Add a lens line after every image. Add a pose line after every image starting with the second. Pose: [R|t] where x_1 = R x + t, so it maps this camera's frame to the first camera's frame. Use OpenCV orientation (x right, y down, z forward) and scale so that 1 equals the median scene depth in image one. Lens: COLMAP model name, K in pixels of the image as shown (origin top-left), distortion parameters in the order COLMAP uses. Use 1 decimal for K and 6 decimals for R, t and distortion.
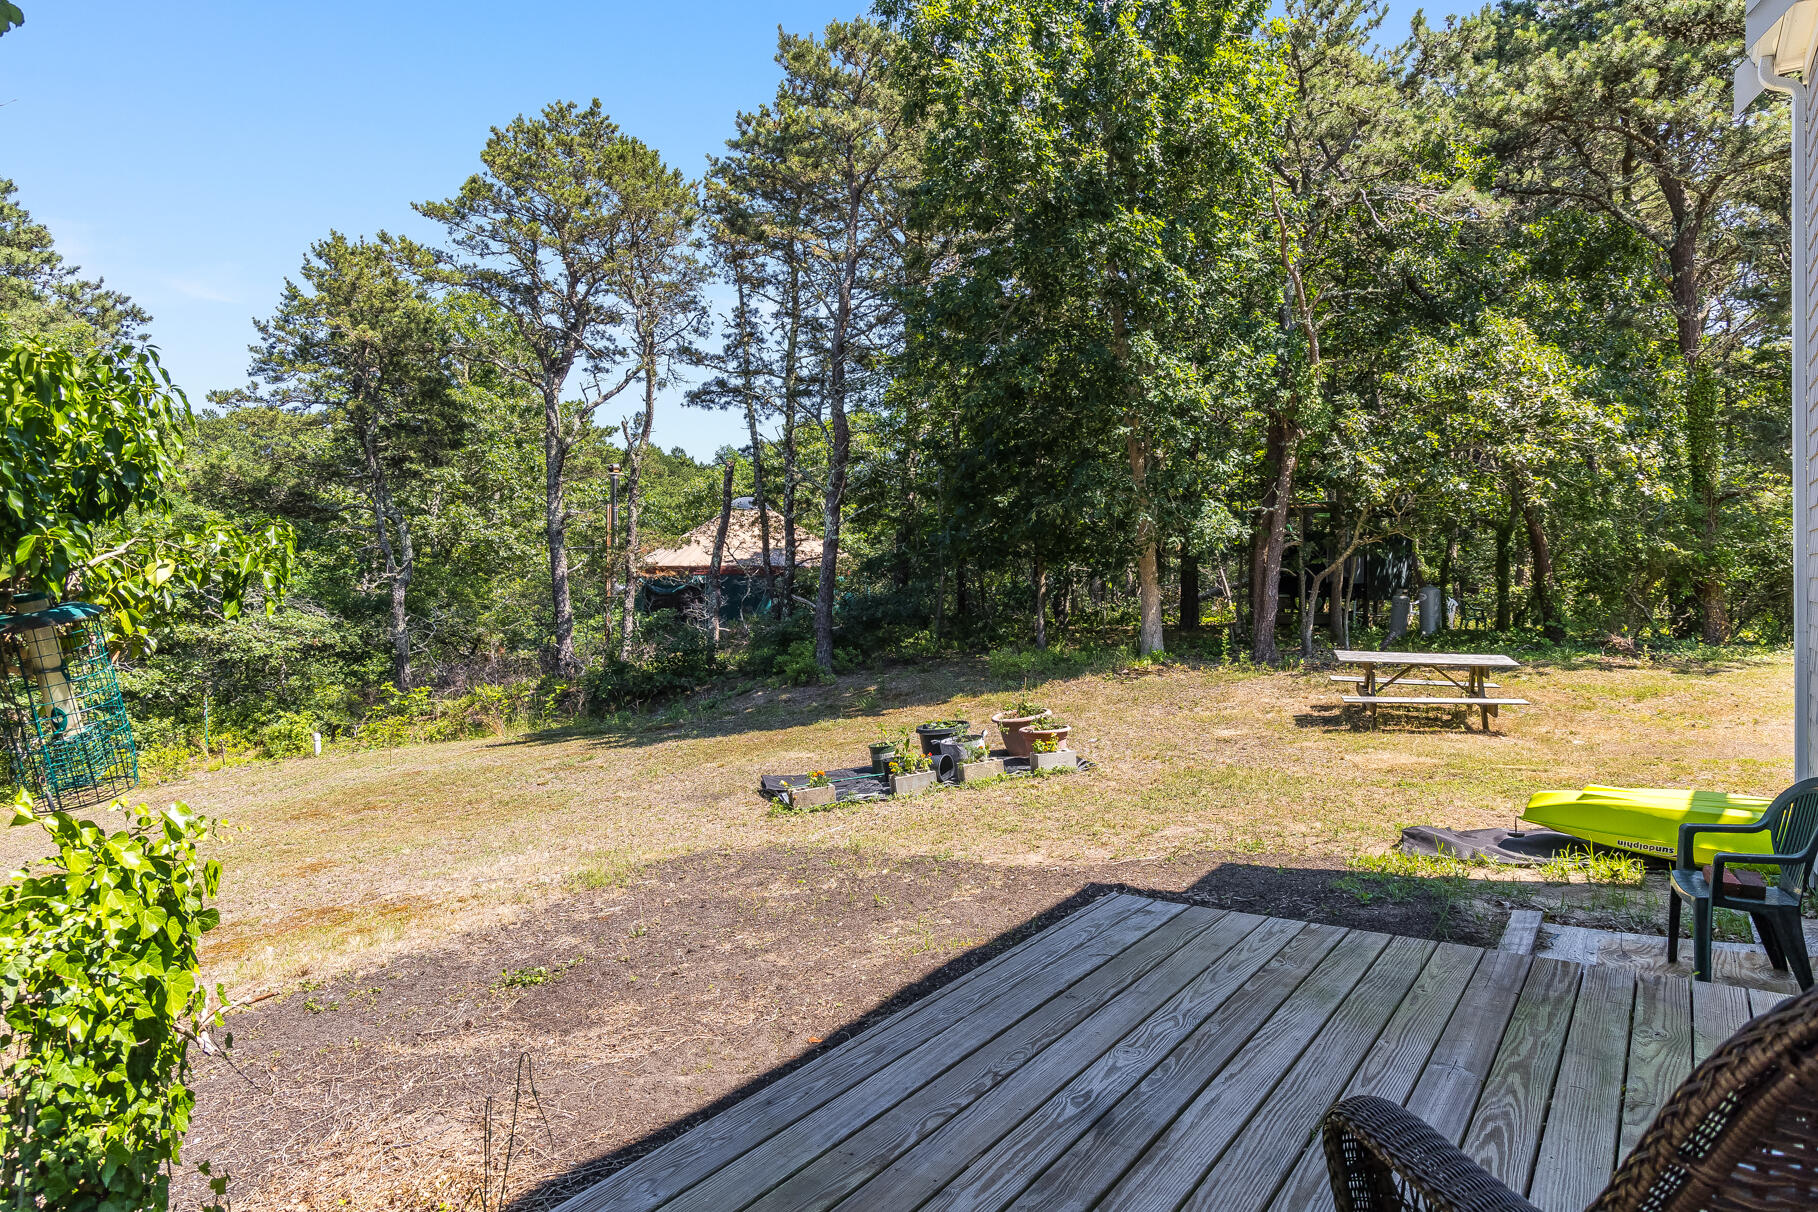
lens RADIAL K [[1250.2, 0, 912.1], [0, 1250.2, 602.4], [0, 0, 1]] dist [0.006301, 0.001272]
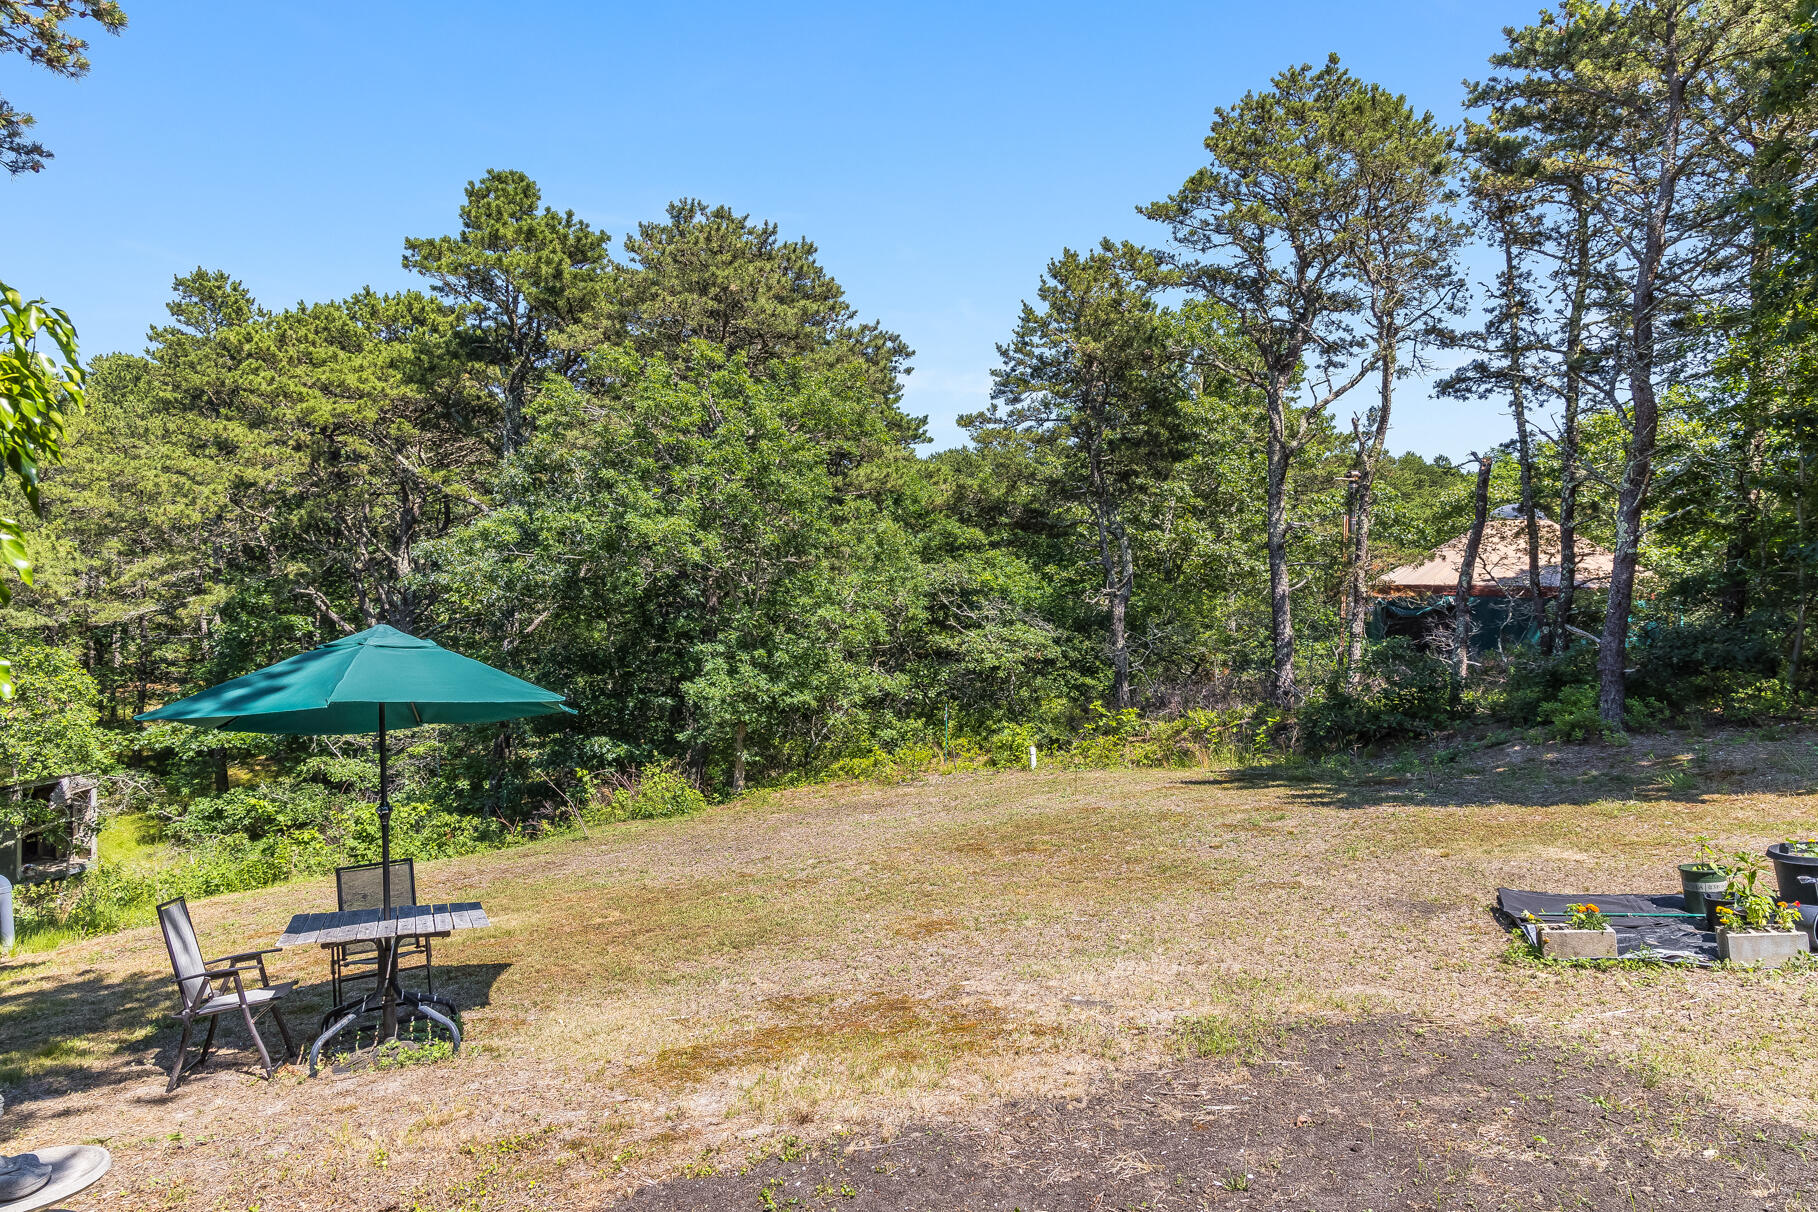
lens RADIAL K [[1250.2, 0, 906.5], [0, 1250.2, 608.9], [0, 0, 1]] dist [0.006301, 0.001272]
pose [[0.831828, 0.022972, -0.554558, -0.004437], [-0.027039, 0.999634, 0.000850, -0.004589], [0.554375, 0.014287, 0.832144, 0.101486]]
